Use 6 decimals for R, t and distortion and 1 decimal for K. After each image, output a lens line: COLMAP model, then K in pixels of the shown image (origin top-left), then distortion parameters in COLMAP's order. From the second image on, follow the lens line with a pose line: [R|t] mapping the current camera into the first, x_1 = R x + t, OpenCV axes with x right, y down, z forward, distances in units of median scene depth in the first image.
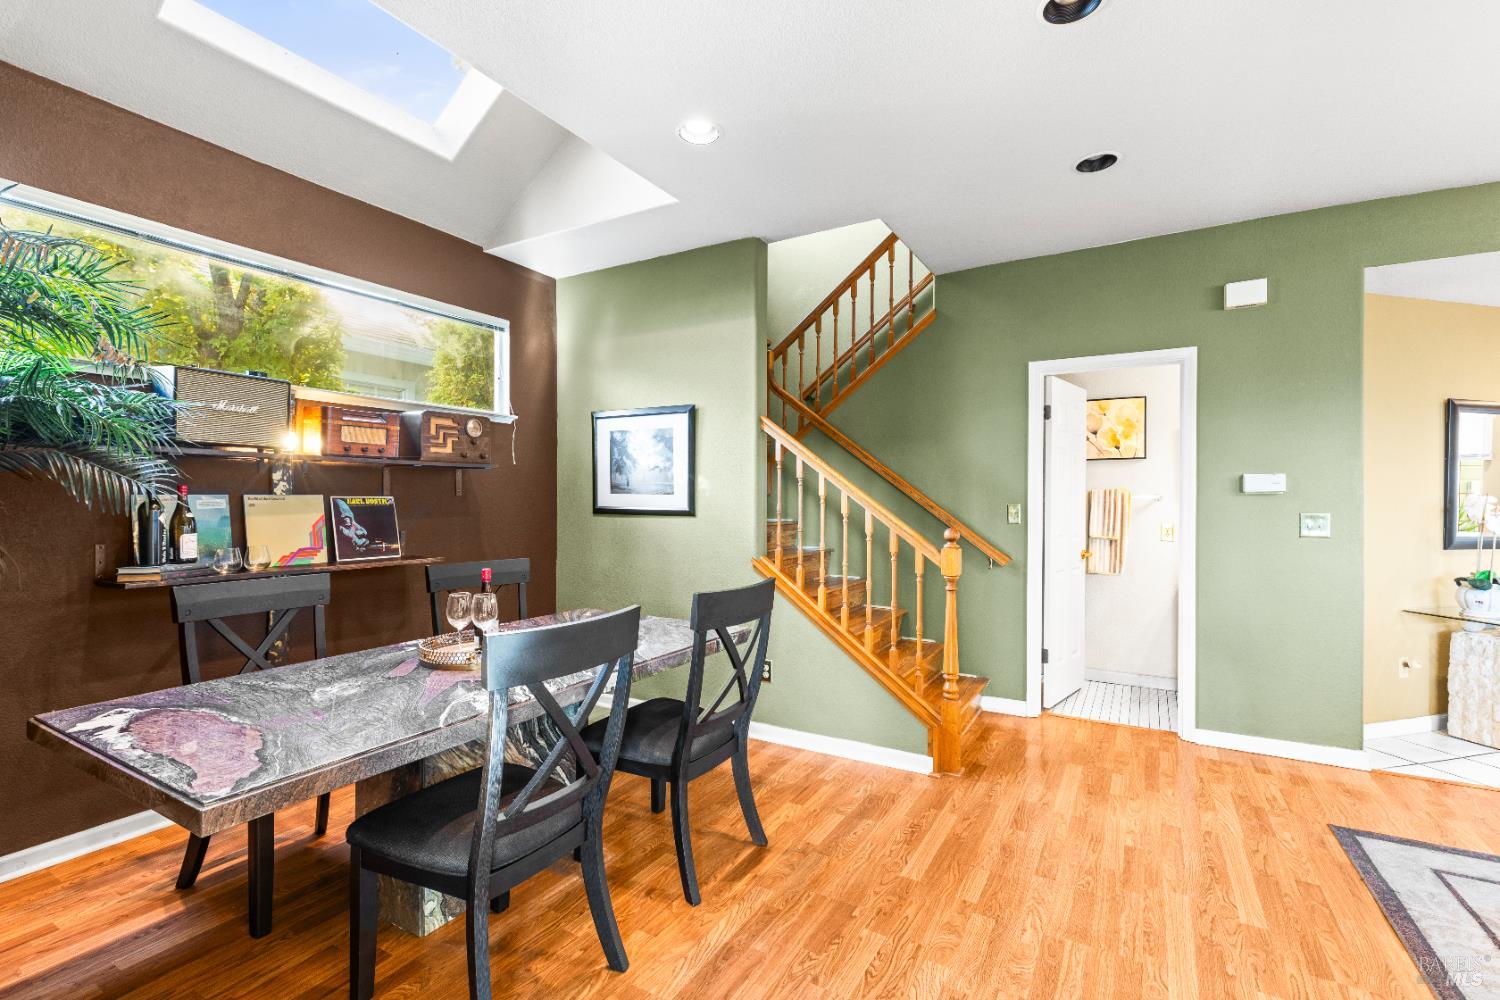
lens RADIAL K [[674.0, 0, 745.6], [0, 674.0, 500.5], [0, 0, 1]] dist [0.008270, -0.002618]
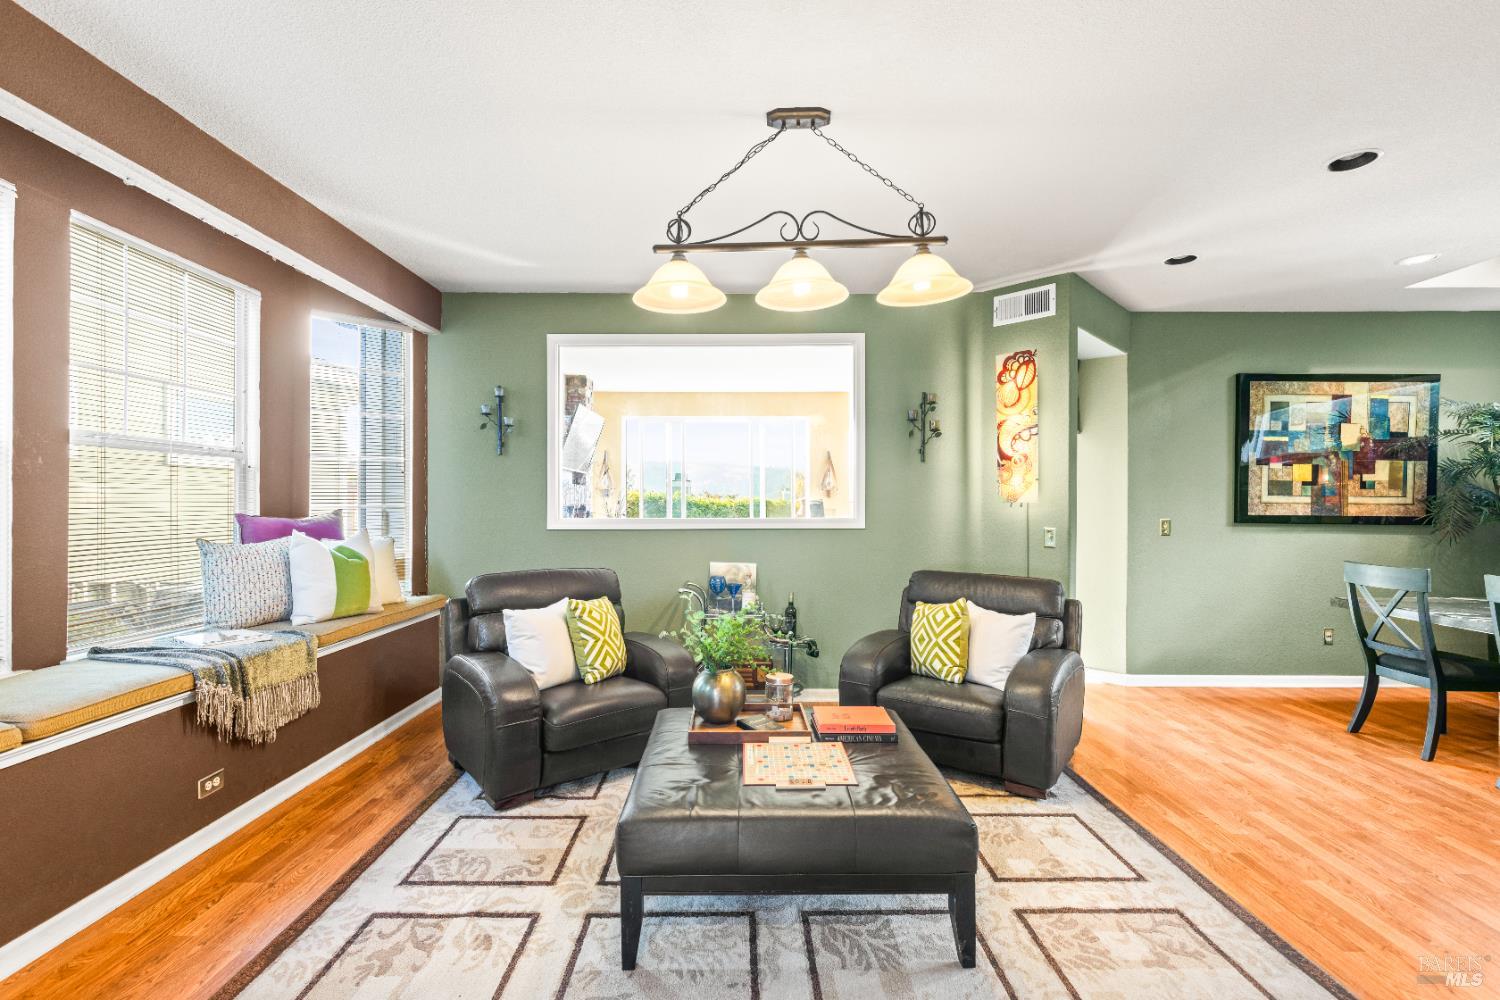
lens RADIAL K [[674.0, 0, 754.9], [0, 674.0, 502.9], [0, 0, 1]] dist [0.008270, -0.002618]
pose [[-0.862987, -0.004335, -0.505208, 1.387806], [-0.006334, 0.999977, 0.002239, -0.011806], [0.505187, 0.005132, -0.862995, 0.972986]]
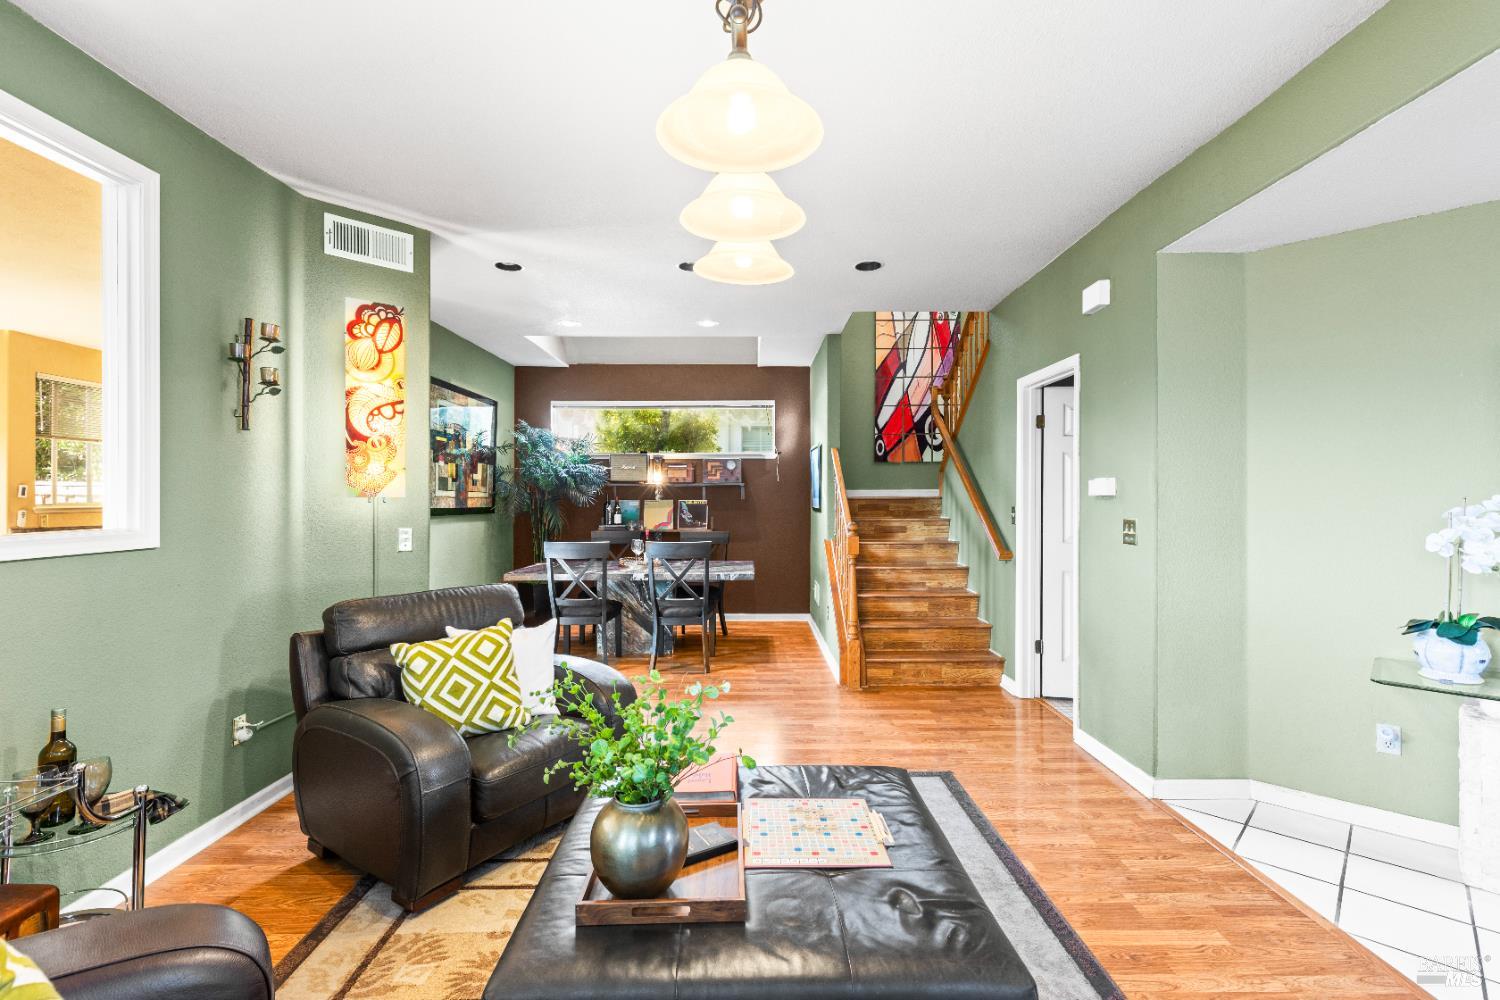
lens RADIAL K [[674.0, 0, 750.9], [0, 674.0, 492.4], [0, 0, 1]] dist [0.008270, -0.002618]
pose [[0.505869, -0.009622, -0.862557, 1.446250], [0.000818, 0.999943, -0.010675, -0.008467], [0.862610, 0.004694, 0.505848, 0.063283]]
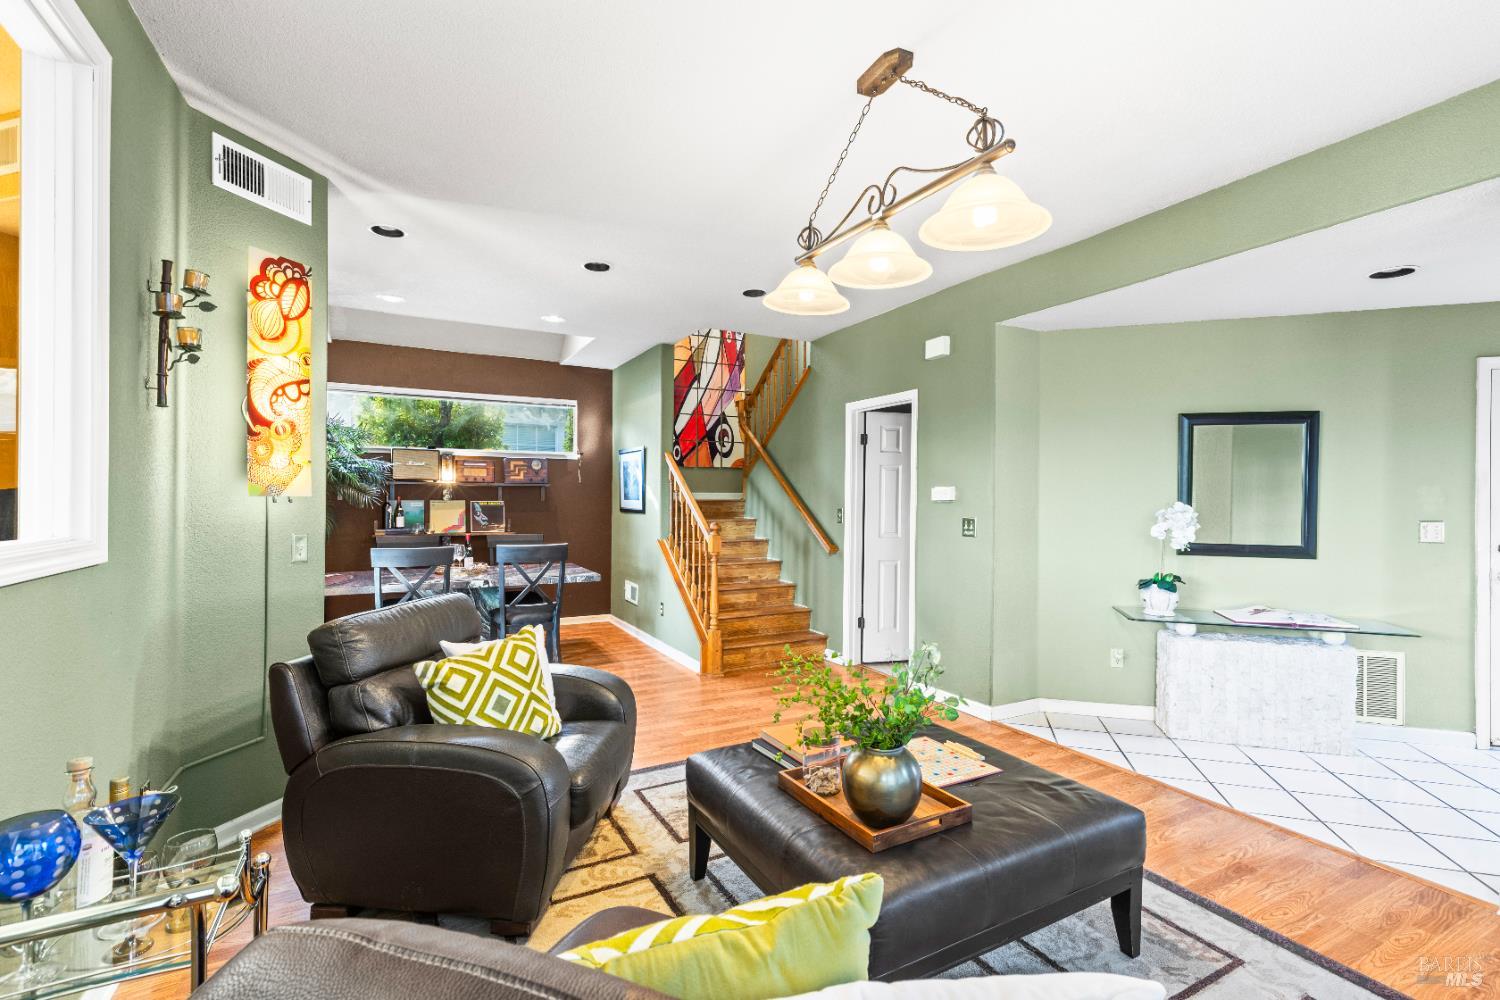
lens RADIAL K [[674.0, 0, 749.8], [0, 674.0, 497.1], [0, 0, 1]] dist [0.008270, -0.002618]
pose [[0.847780, 0.000947, -0.530347, 1.212250], [-0.005633, 0.999958, -0.007219, -0.008429], [0.530318, 0.009107, 0.847750, -0.309332]]
